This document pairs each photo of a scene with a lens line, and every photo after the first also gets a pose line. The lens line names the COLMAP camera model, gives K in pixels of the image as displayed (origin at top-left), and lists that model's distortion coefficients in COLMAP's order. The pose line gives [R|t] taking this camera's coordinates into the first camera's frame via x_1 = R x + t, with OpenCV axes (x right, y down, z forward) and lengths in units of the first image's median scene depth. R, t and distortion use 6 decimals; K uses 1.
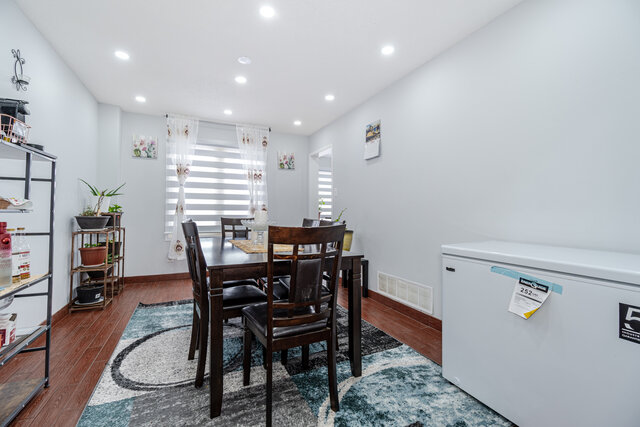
lens RADIAL K [[278.4, 0, 318.3], [0, 278.4, 211.0], [0, 0, 1]] dist [-0.004279, 0.000709]
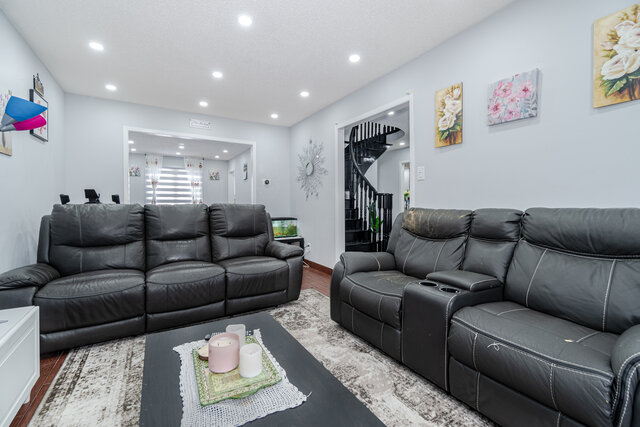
lens RADIAL K [[278.4, 0, 316.3], [0, 278.4, 207.2], [0, 0, 1]] dist [-0.004279, 0.000709]
pose [[0.998142, -0.011378, 0.059865, 0.477017], [0.010756, 0.999885, 0.010712, 0.017569], [-0.059980, -0.010048, 0.998149, -0.922089]]
